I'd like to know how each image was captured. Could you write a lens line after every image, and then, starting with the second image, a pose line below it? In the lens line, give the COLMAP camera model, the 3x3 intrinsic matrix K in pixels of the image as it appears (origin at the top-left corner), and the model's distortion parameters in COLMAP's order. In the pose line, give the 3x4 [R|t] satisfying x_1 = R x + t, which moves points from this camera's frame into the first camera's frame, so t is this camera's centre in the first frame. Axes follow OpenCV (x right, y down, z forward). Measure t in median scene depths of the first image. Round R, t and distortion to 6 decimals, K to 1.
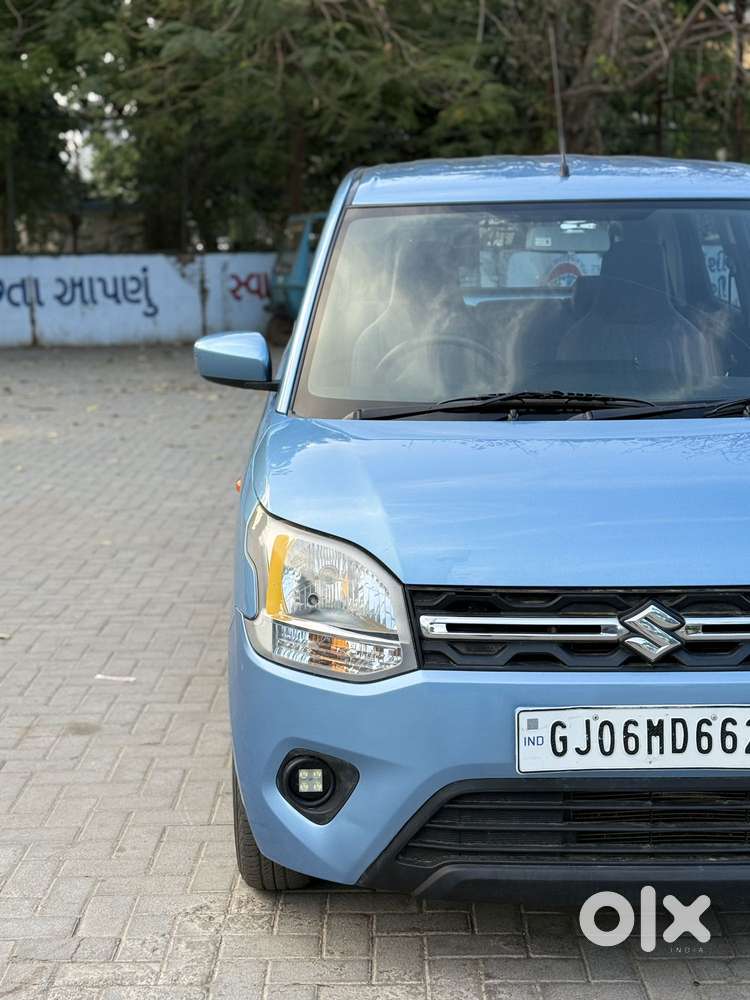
lens RADIAL K [[1552.2, 0, 371.1], [0, 1552.2, 499.0], [0, 0, 1]] dist [0.167407, 0.000000]
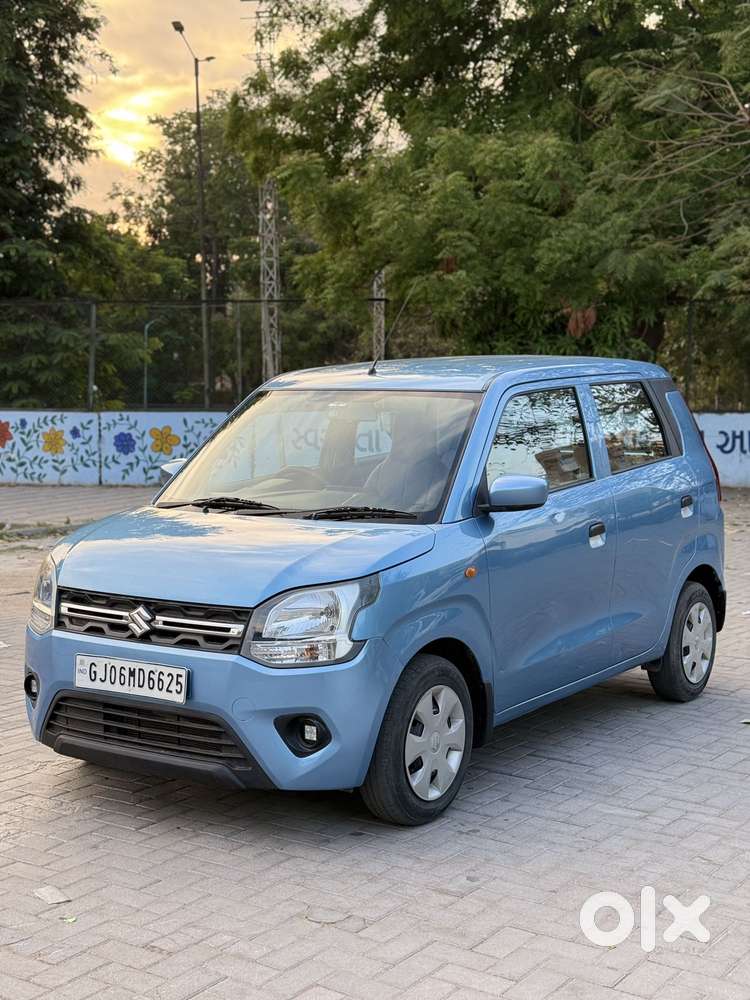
lens RADIAL K [[1402.0, 0, 373.8], [0, 1402.0, 502.1], [0, 0, 1]] dist [0.082139, 0.000000]
pose [[0.832973, 0.061930, -0.549837, 1.314008], [-0.109749, 0.992465, -0.054478, 0.004806], [0.542320, 0.105722, 0.833494, -0.256561]]
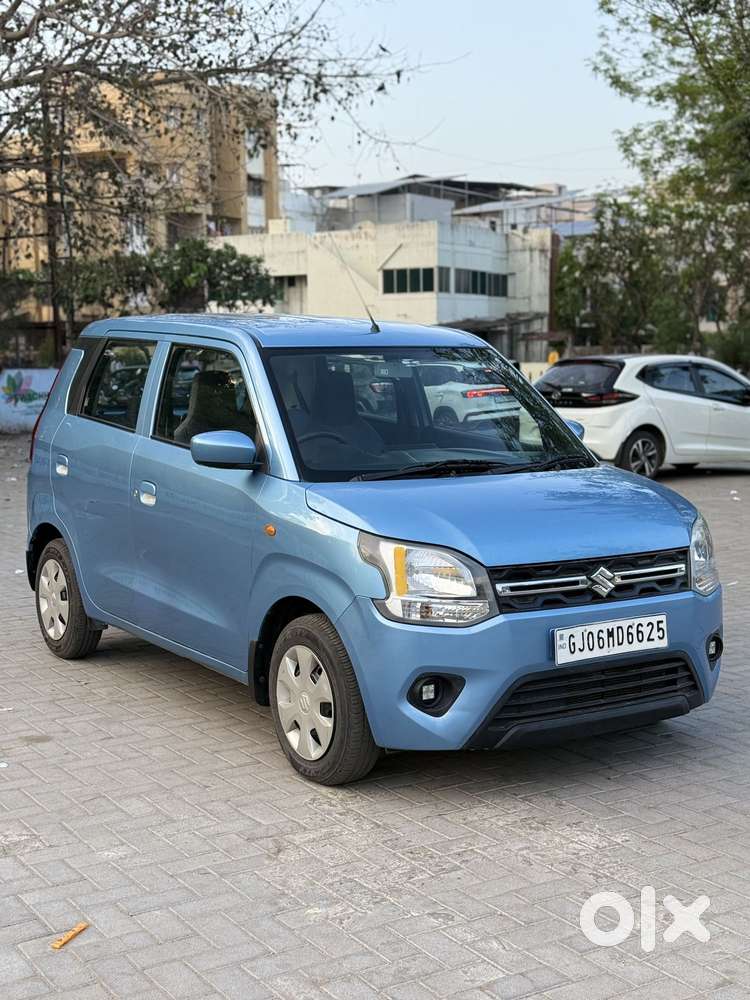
lens RADIAL K [[1415.0, 0, 376.5], [0, 1415.0, 497.6], [0, 0, 1]] dist [0.264277, 0.000000]
pose [[0.836173, -0.047478, 0.546407, -0.956537], [0.085896, 0.995289, -0.044966, 0.038697], [-0.541698, 0.084534, 0.836311, -0.274679]]
